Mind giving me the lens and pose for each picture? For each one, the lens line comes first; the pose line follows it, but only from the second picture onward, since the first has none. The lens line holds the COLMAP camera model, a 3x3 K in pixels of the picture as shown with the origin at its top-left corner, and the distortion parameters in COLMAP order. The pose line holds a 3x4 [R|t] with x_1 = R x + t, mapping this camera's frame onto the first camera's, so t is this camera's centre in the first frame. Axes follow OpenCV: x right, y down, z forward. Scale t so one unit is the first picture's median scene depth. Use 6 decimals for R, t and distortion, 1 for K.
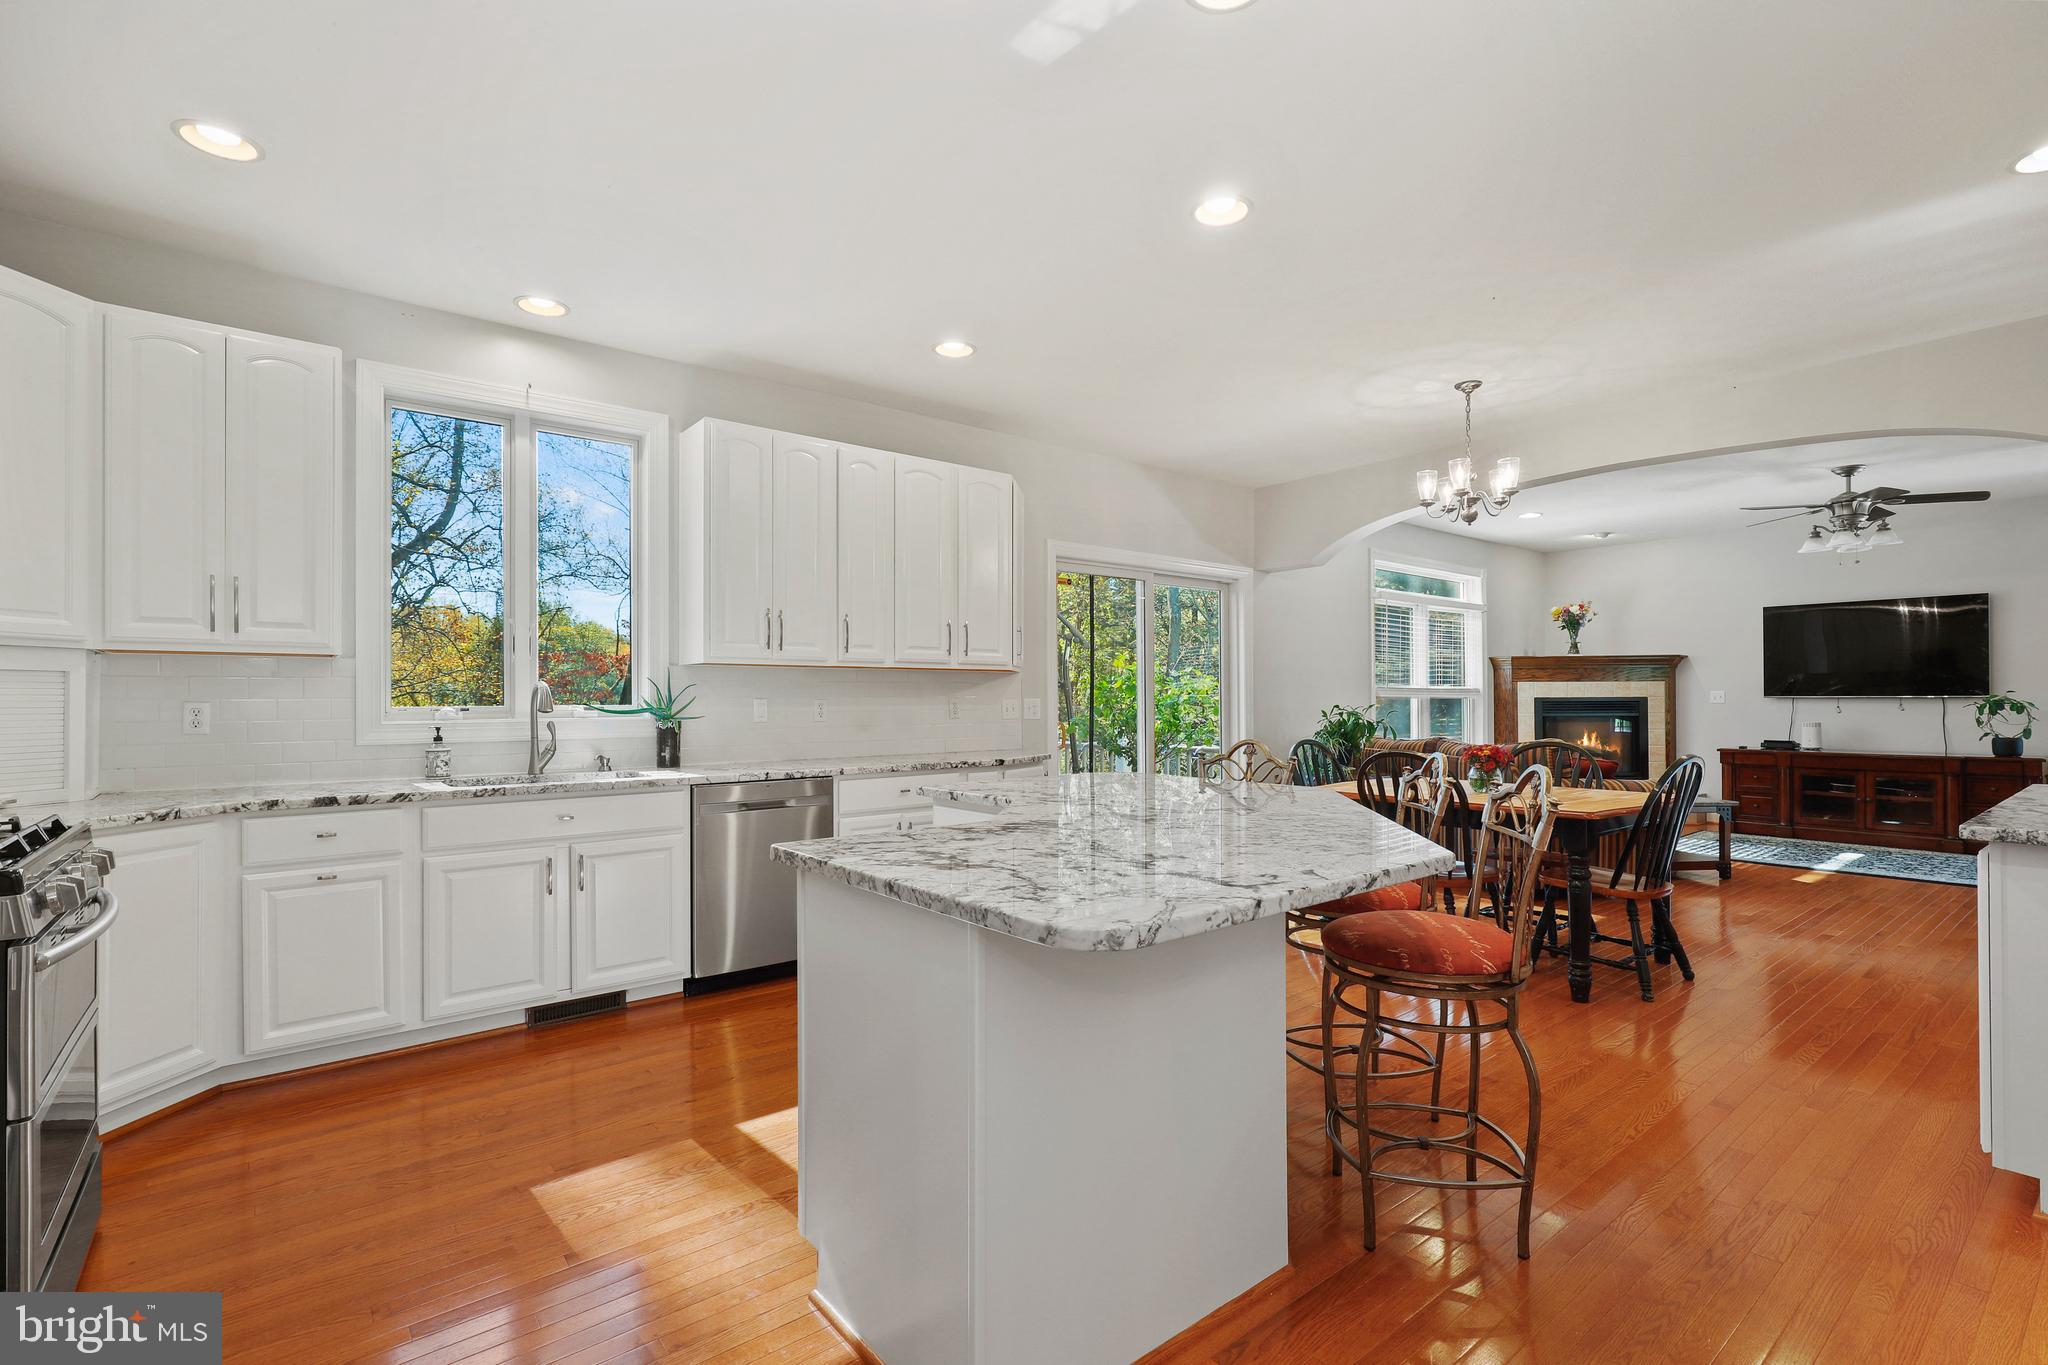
lens RADIAL K [[936.7, 0, 1033.6], [0, 936.7, 687.9], [0, 0, 1]] dist [-0.001101, 0.000865]
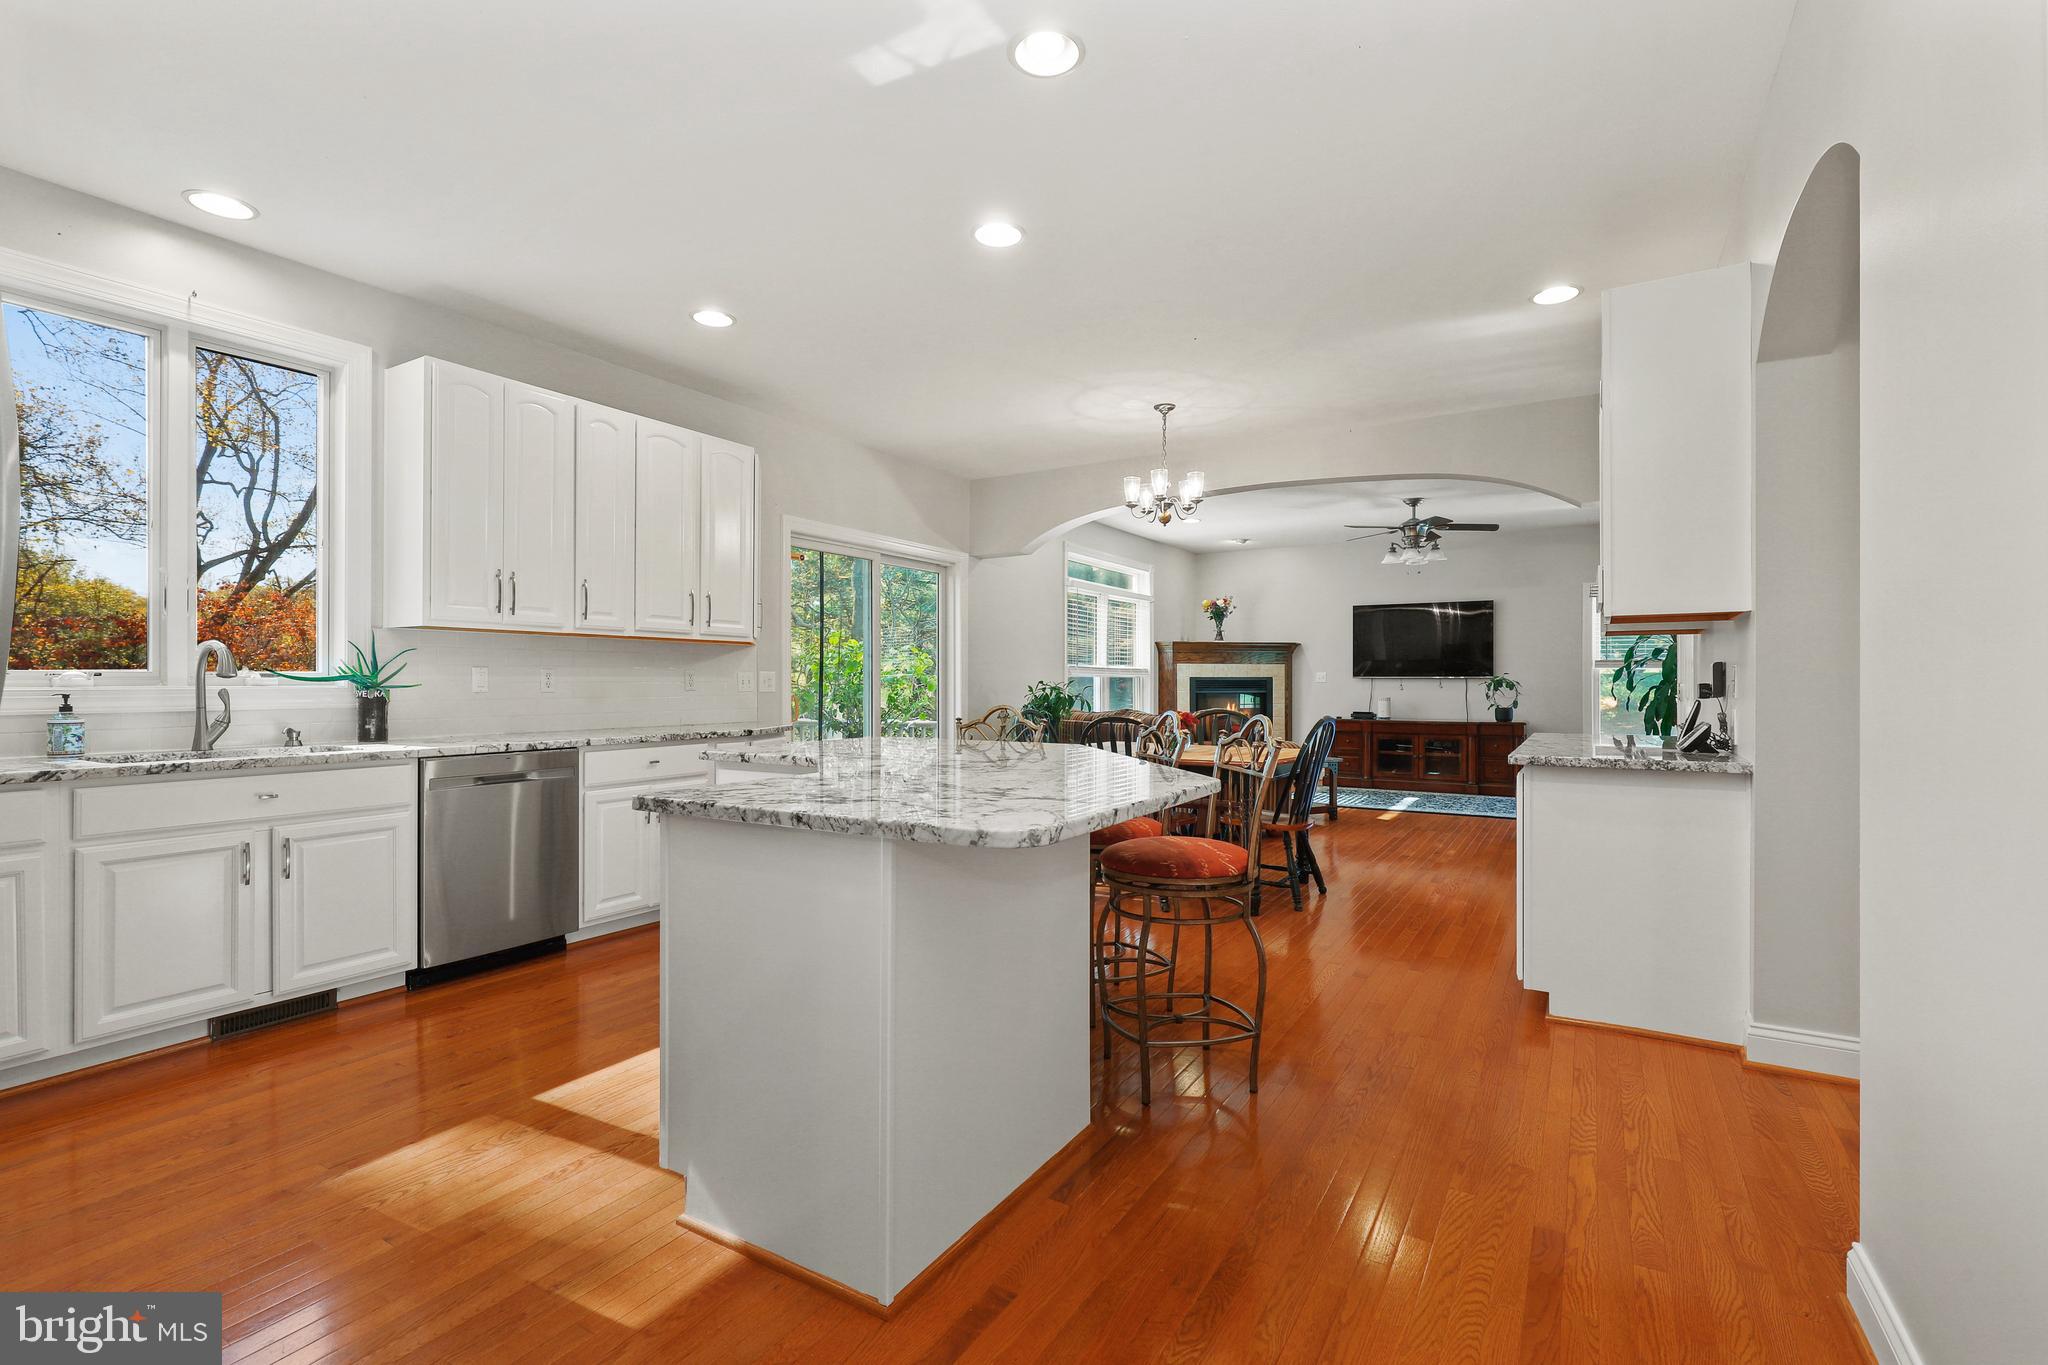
lens RADIAL K [[936.7, 0, 1025.0], [0, 936.7, 674.2], [0, 0, 1]] dist [-0.001101, 0.000865]
pose [[0.940430, 0.007385, 0.339907, -0.112064], [-0.008260, 0.999965, 0.001127, 0.014730], [-0.339887, -0.003867, 0.940458, -0.057165]]
